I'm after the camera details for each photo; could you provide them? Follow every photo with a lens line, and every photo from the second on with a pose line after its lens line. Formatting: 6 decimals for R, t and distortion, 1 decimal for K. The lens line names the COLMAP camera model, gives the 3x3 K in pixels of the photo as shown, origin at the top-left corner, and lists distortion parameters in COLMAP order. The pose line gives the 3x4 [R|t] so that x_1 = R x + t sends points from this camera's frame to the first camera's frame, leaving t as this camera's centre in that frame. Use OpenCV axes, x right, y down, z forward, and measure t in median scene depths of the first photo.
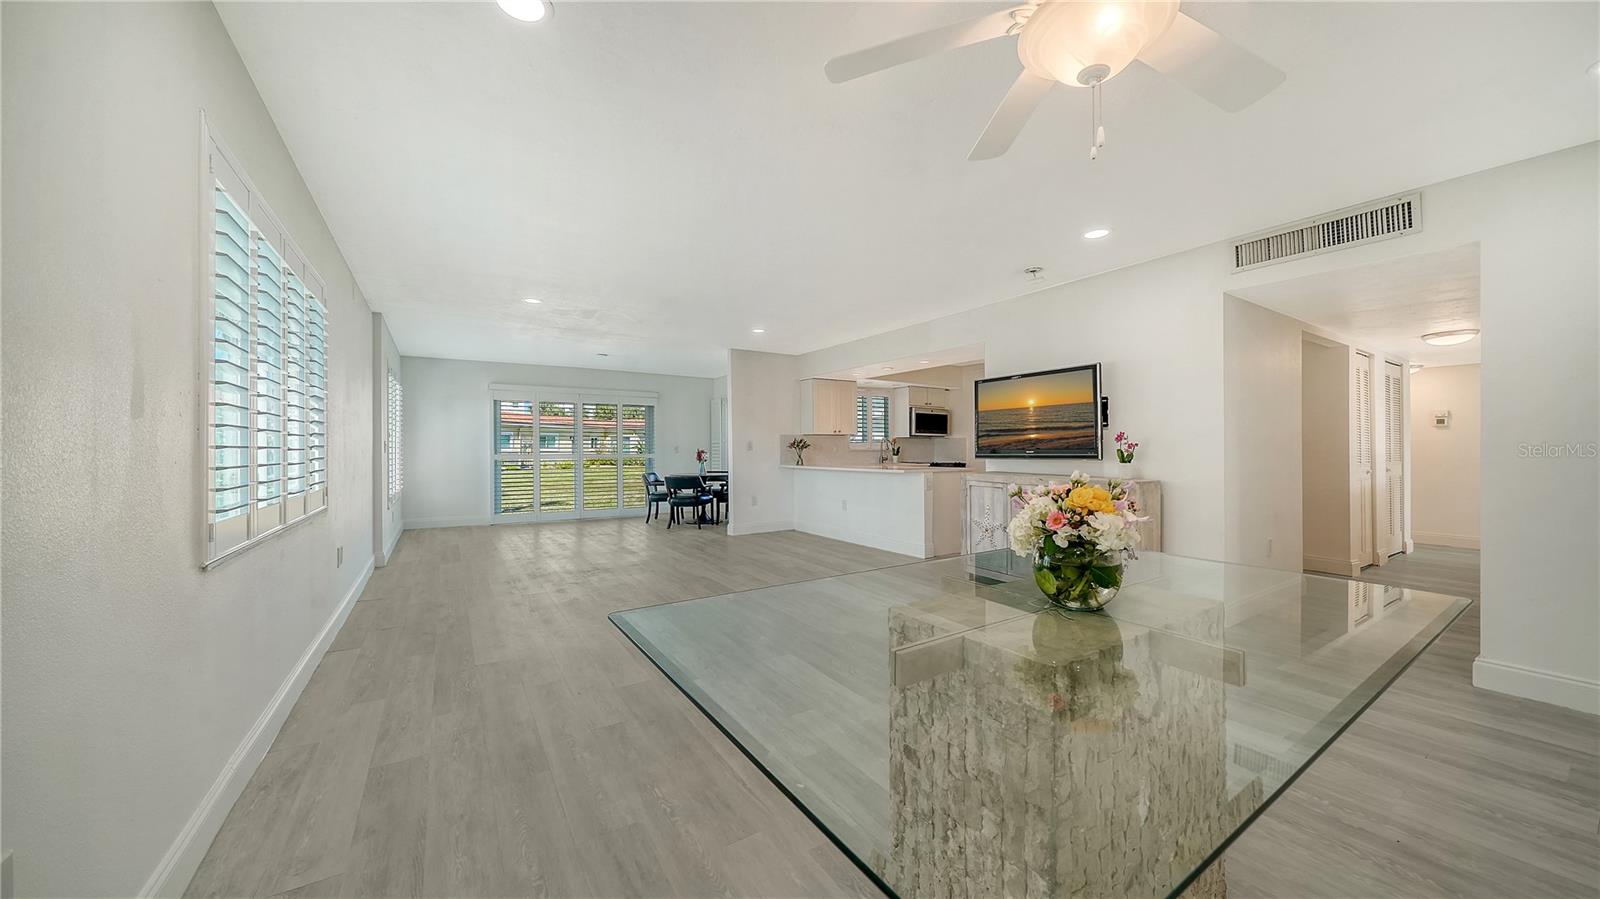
lens RADIAL K [[545.3, 0, 800.0], [0, 545.3, 449.5], [0, 0, 1]] dist [0.000388, 0.000021]
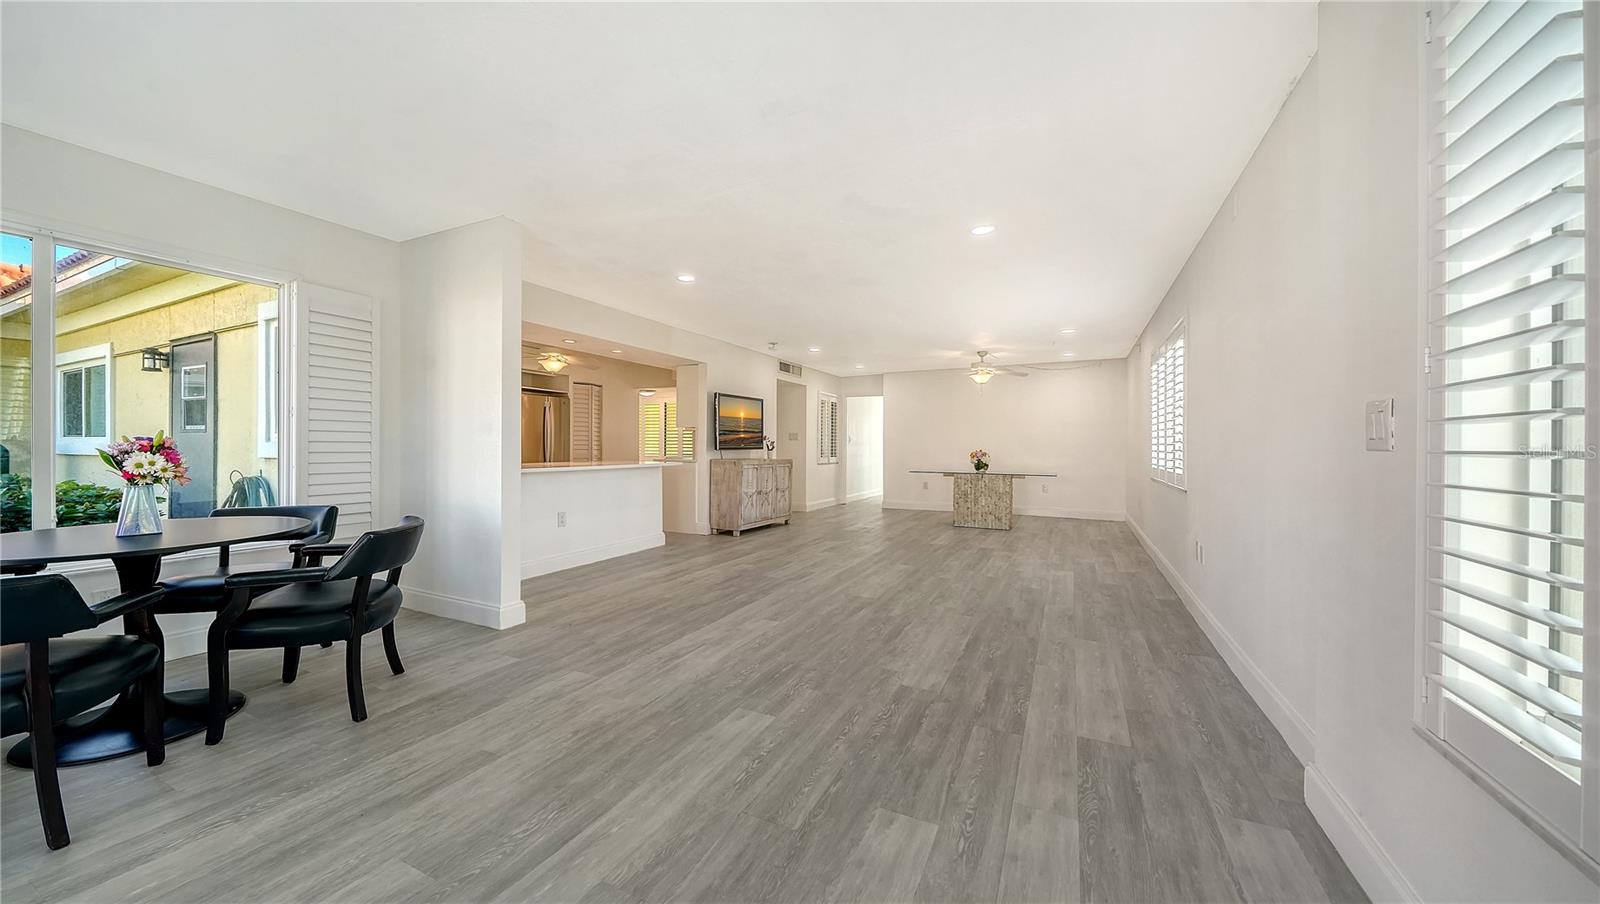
lens RADIAL K [[545.3, 0, 800.0], [0, 545.3, 452.0], [0, 0, 1]] dist [0.000388, 0.000021]
pose [[-0.509835, -0.010763, 0.860205, -0.602629], [-0.006619, 0.999941, 0.008588, 0.005586], [-0.860247, -0.001315, -0.509876, 0.966079]]
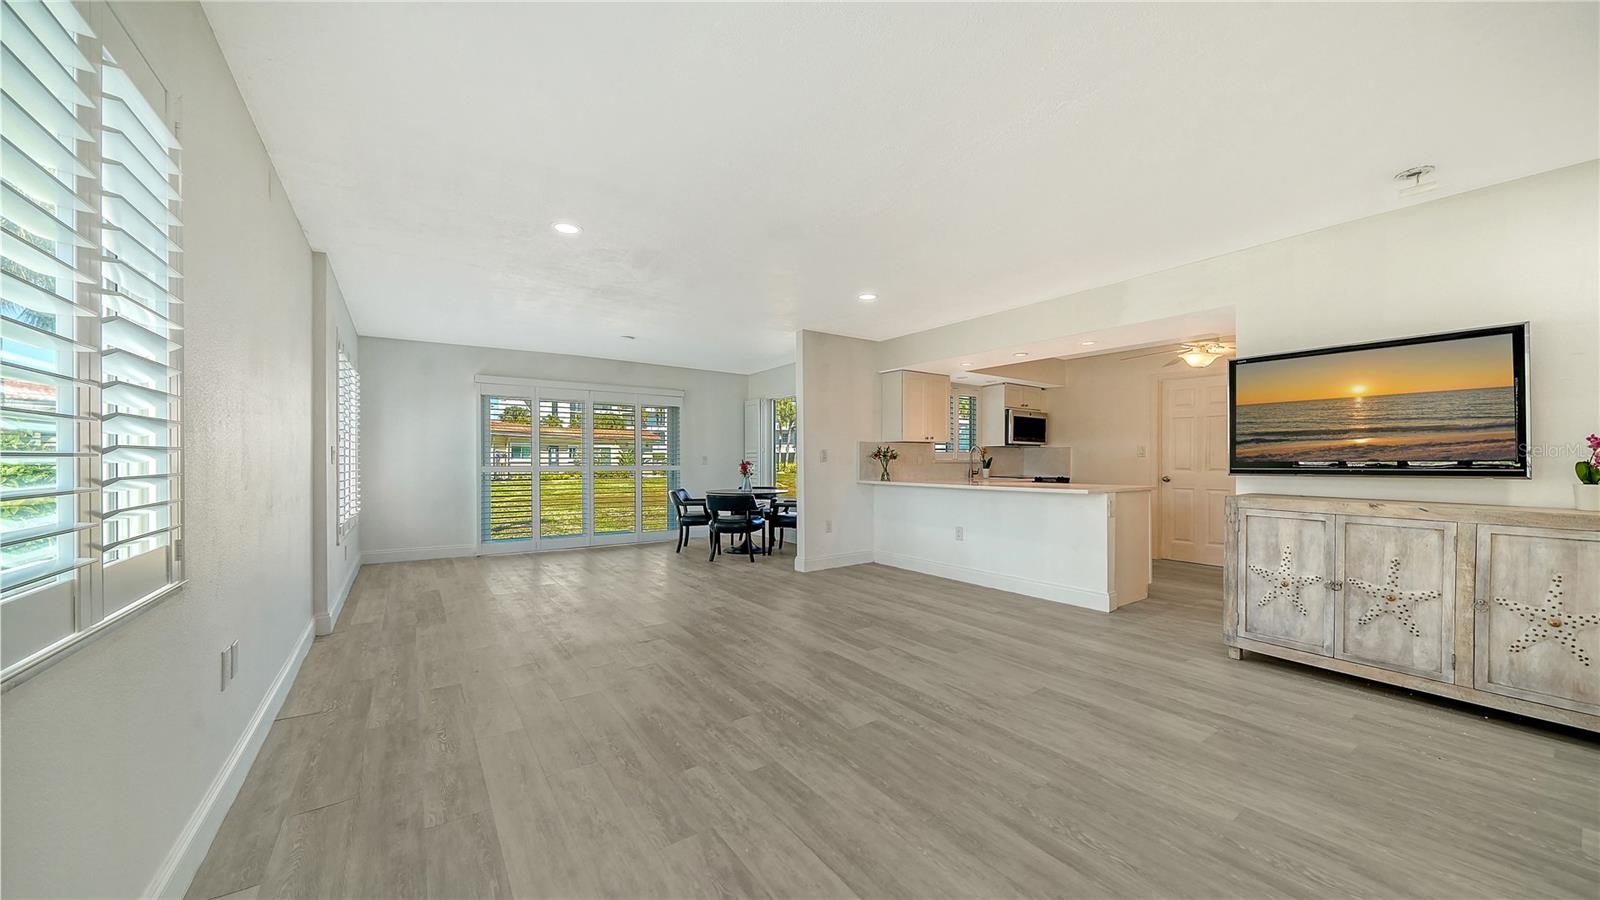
lens RADIAL K [[541.7, 0, 799.8], [0, 541.7, 462.5], [0, 0, 1]] dist [-0.004687, -0.000029]
pose [[0.998748, 0.002868, 0.049935, -0.158780], [-0.003025, 0.999991, 0.003061, 0.000600], [-0.049926, -0.003208, 0.998748, 0.223903]]
